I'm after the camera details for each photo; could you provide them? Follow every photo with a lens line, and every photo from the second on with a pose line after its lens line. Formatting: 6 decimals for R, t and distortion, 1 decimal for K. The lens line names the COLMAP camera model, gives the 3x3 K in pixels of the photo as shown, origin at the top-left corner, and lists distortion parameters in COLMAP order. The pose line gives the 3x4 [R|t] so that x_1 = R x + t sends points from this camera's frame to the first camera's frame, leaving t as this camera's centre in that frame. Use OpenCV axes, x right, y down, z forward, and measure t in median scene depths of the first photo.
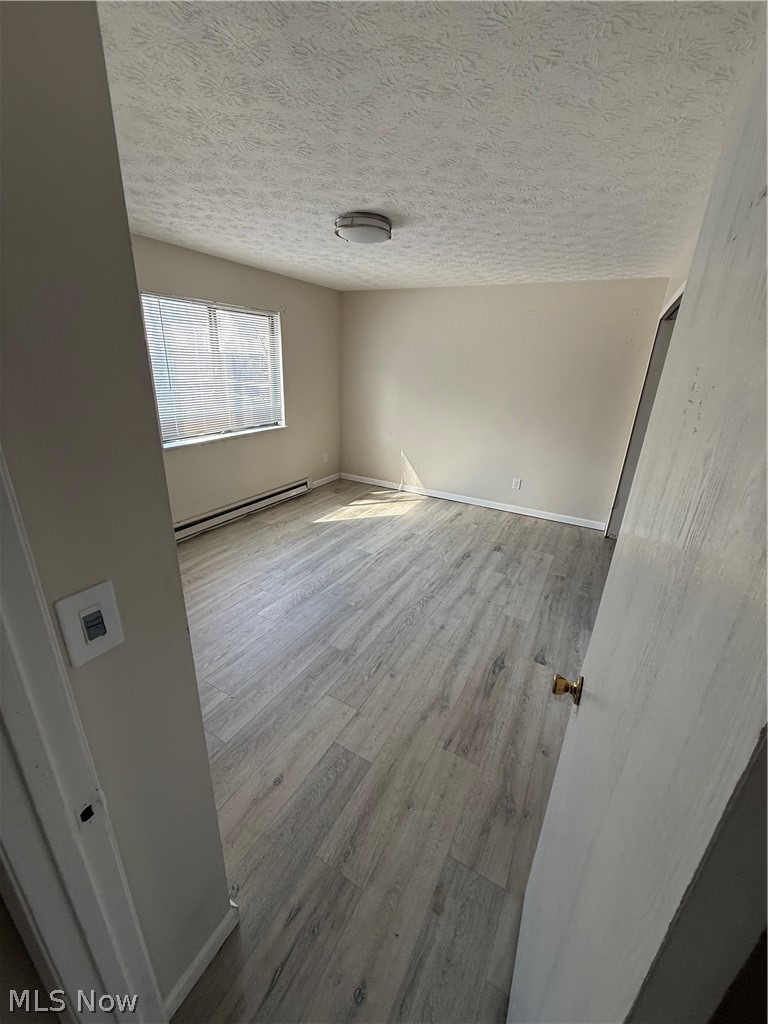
lens RADIAL K [[410.3, 0, 384.0], [0, 410.3, 512.0], [0, 0, 1]] dist [0.000452, -0.000023]
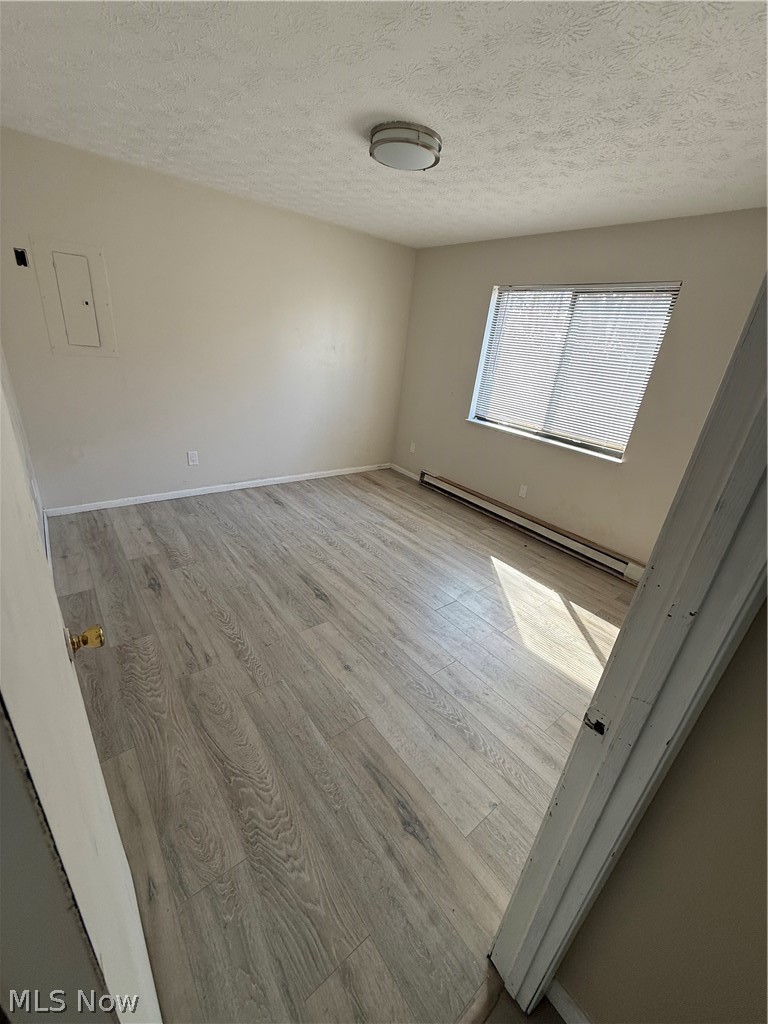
lens RADIAL K [[410.3, 0, 384.0], [0, 410.3, 512.0], [0, 0, 1]] dist [0.000452, -0.000023]
pose [[-0.365095, 0.306021, -0.879237, 0.761516], [-0.425207, 0.785355, 0.449908, -0.409846], [0.828194, 0.538117, -0.156607, 1.117982]]
